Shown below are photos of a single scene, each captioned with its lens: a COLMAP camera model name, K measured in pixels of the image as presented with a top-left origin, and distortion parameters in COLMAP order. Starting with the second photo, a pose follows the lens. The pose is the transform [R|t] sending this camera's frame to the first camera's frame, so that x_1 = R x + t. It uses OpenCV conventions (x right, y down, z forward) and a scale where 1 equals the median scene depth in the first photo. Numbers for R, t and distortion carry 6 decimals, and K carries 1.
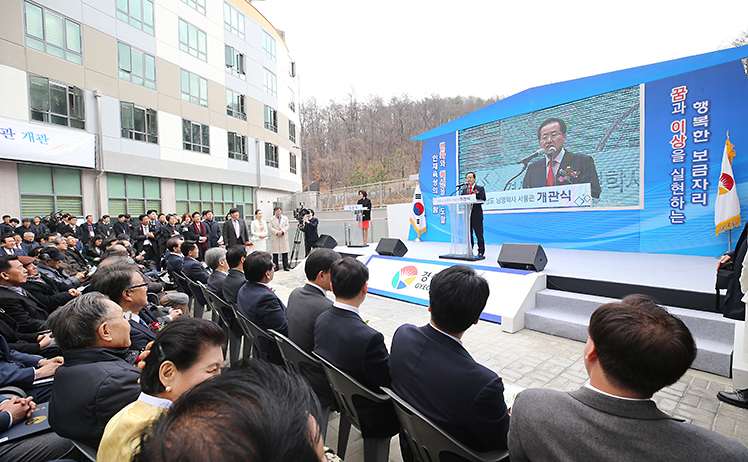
lens RADIAL K [[342.5, 0, 376.5], [0, 342.5, 230.5], [0, 0, 1]] dist [-0.028216, 0.002345]
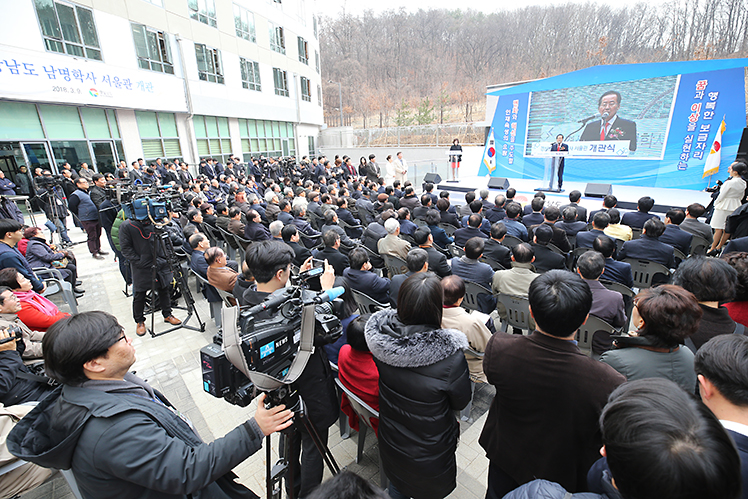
lens RADIAL K [[334.6, 0, 376.4], [0, 334.6, 251.8], [0, 0, 1]] dist [-0.025179, 0.000353]
pose [[0.998698, -0.020556, 0.046679, -0.406988], [0.007057, 0.962078, 0.272684, -0.047788], [-0.050514, -0.272000, 0.960970, -0.344779]]
